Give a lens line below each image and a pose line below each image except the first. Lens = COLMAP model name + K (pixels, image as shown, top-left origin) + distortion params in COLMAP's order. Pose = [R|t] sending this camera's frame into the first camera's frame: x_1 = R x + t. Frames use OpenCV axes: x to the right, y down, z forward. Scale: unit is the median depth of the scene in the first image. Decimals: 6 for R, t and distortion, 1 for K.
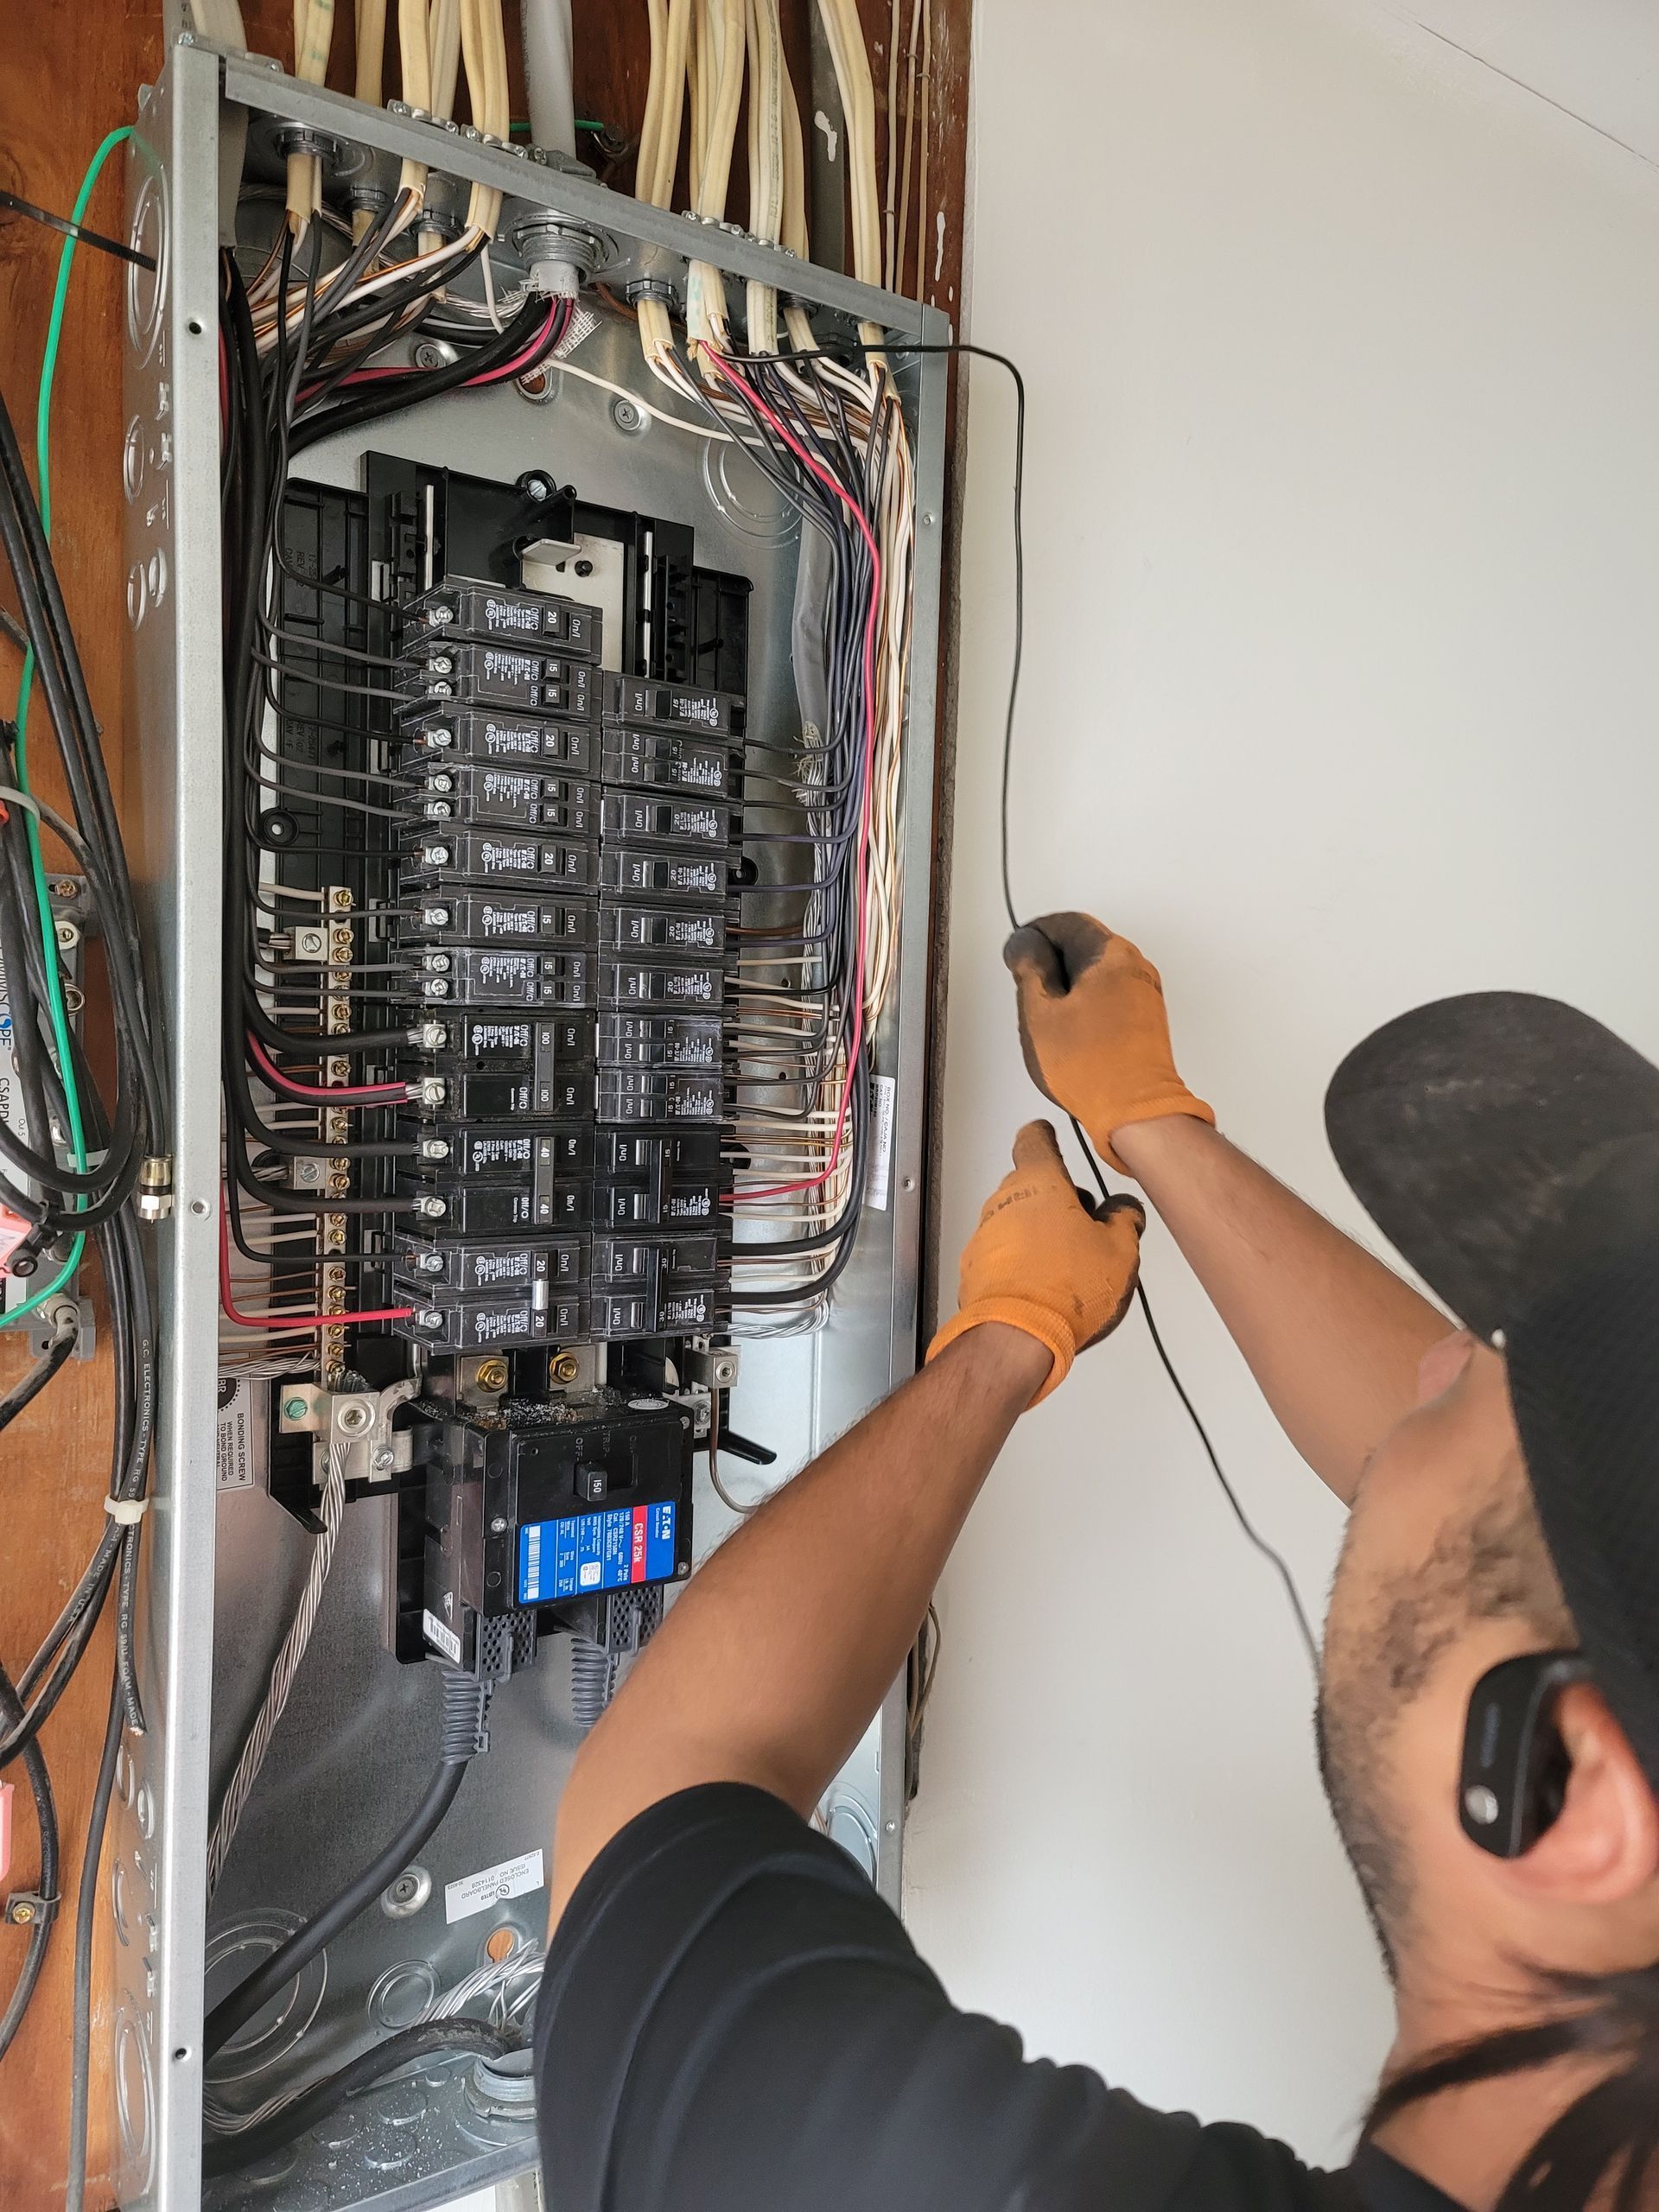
lens RADIAL K [[1629.3, 0, 828.8], [0, 1629.3, 1109.9], [0, 0, 1]] dist [-0.002322, -0.000626]
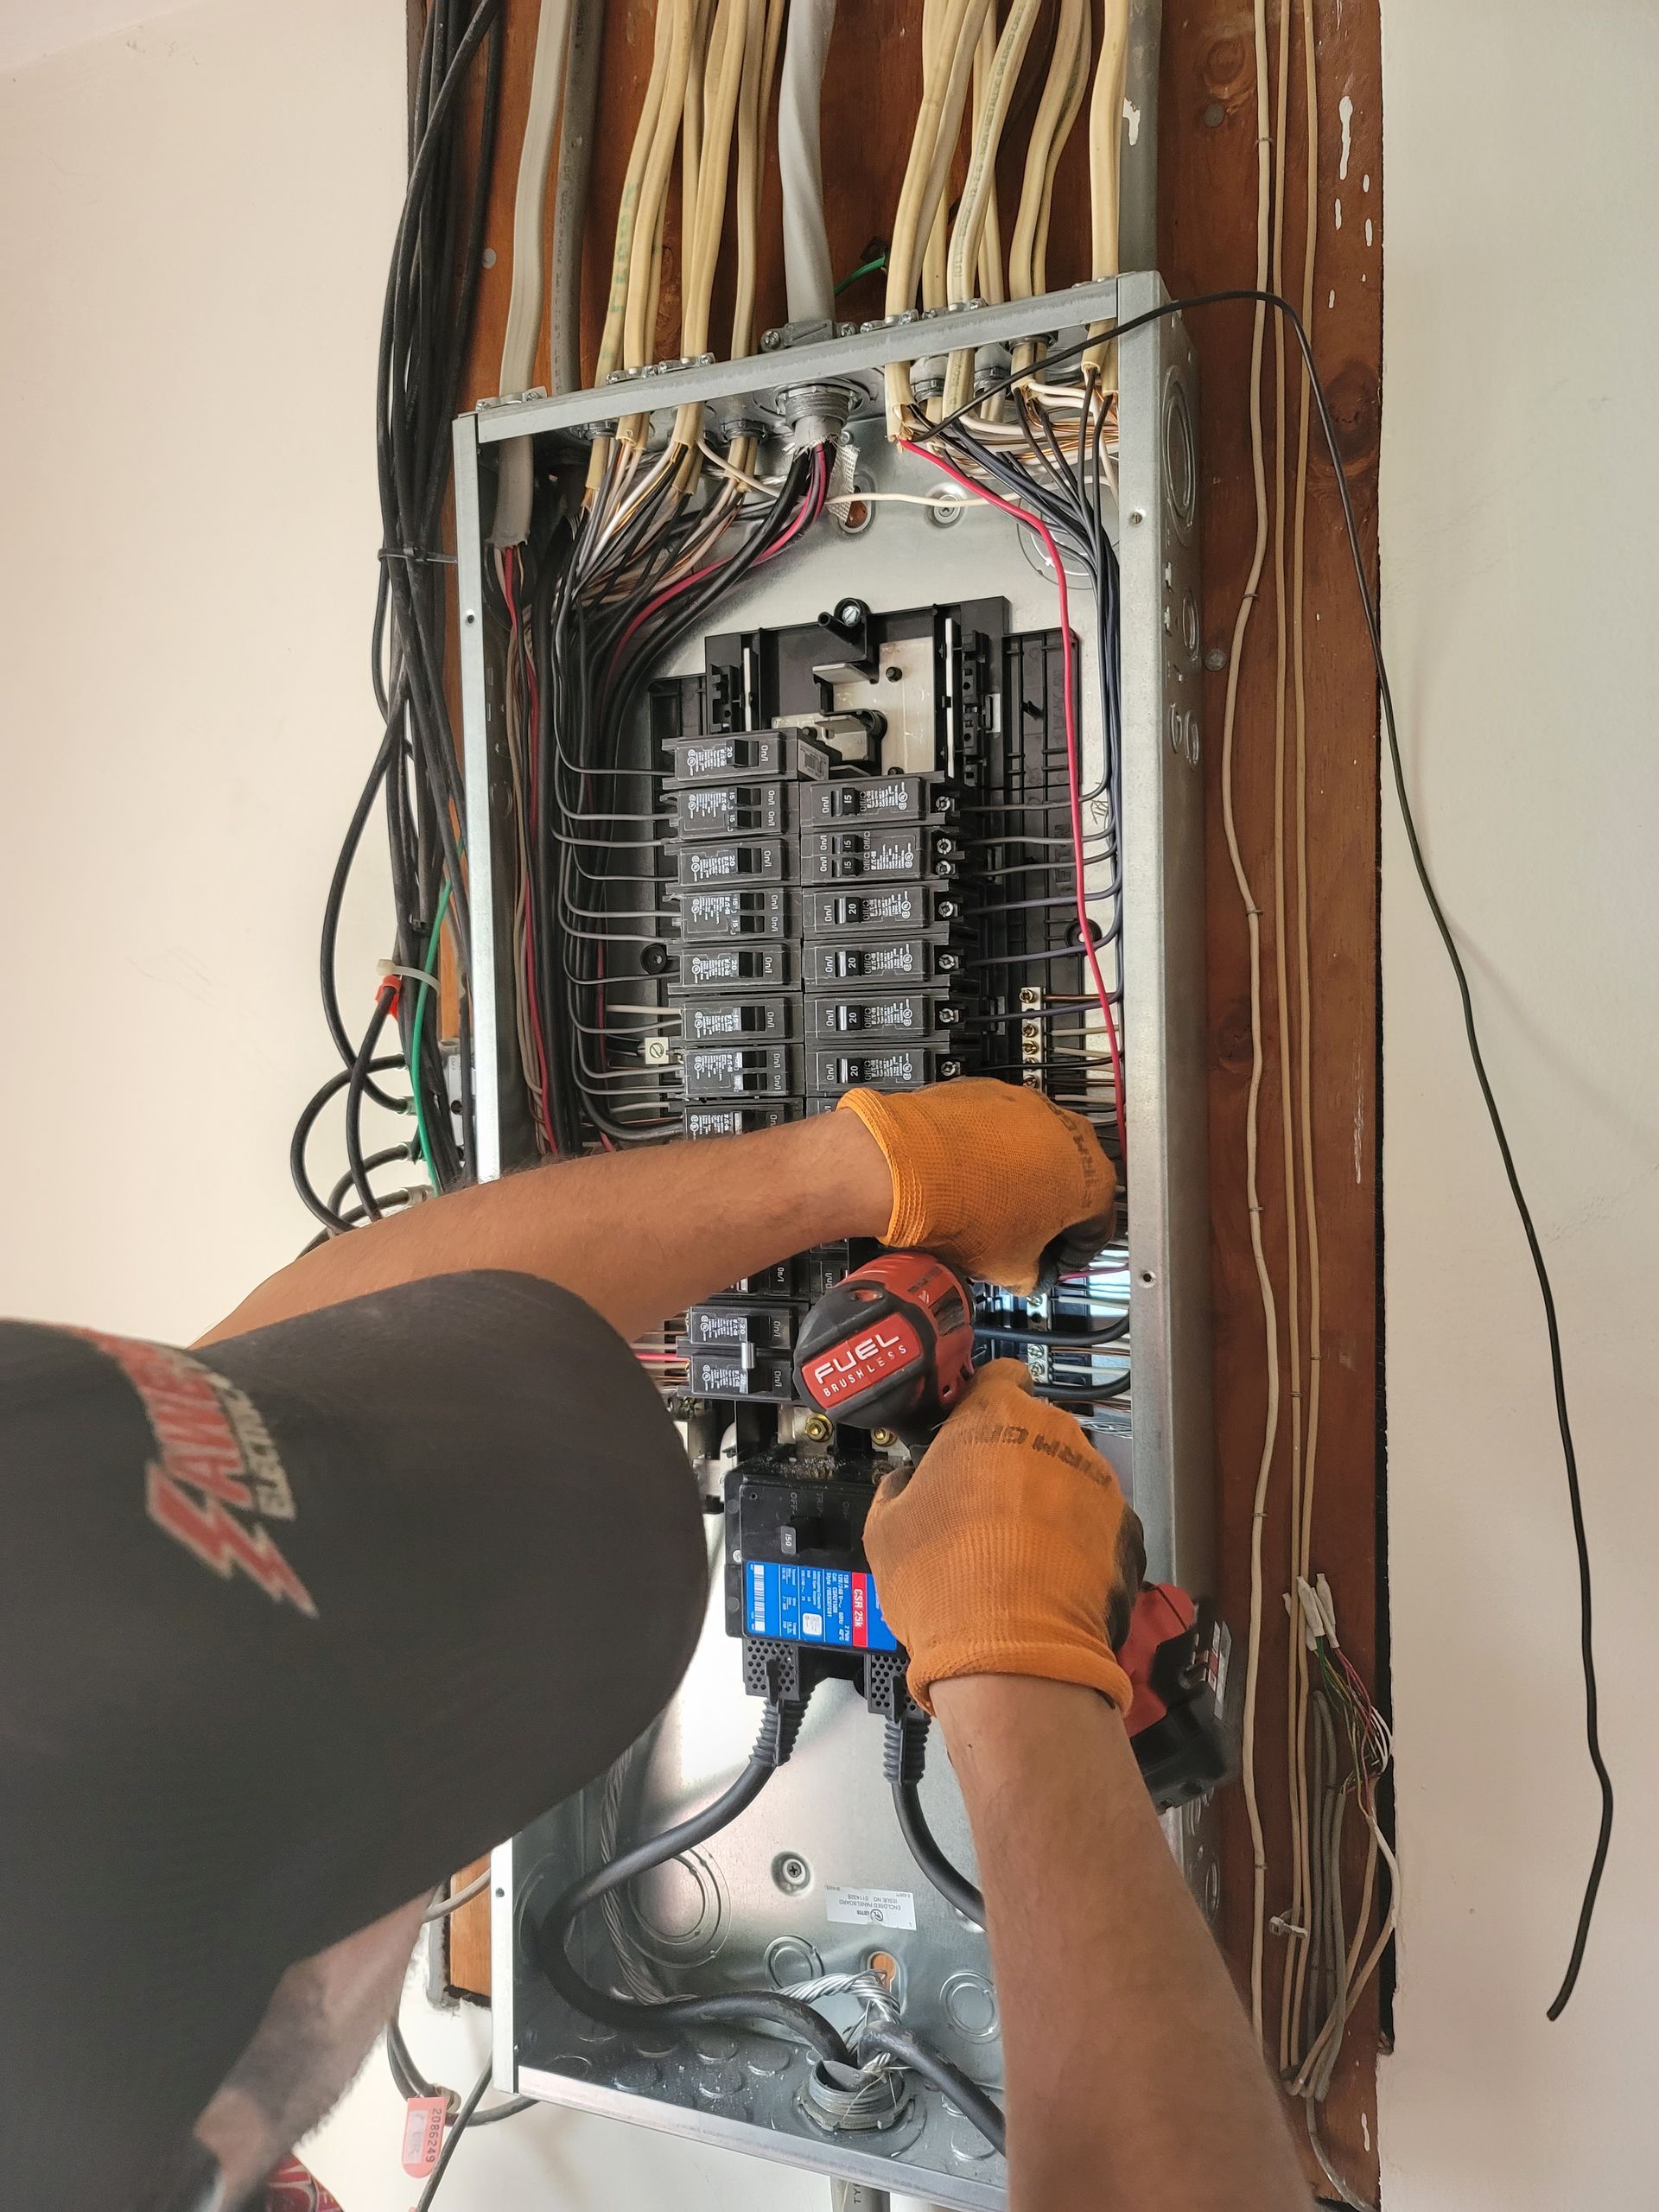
lens RADIAL K [[1629.3, 0, 829.0], [0, 1629.3, 1103.6], [0, 0, 1]] dist [-0.002322, -0.000626]
pose [[0.532533, -0.024736, -0.846047, 0.771380], [0.001515, 0.999599, -0.028272, -0.025756], [0.846408, 0.013774, 0.532357, 0.437982]]
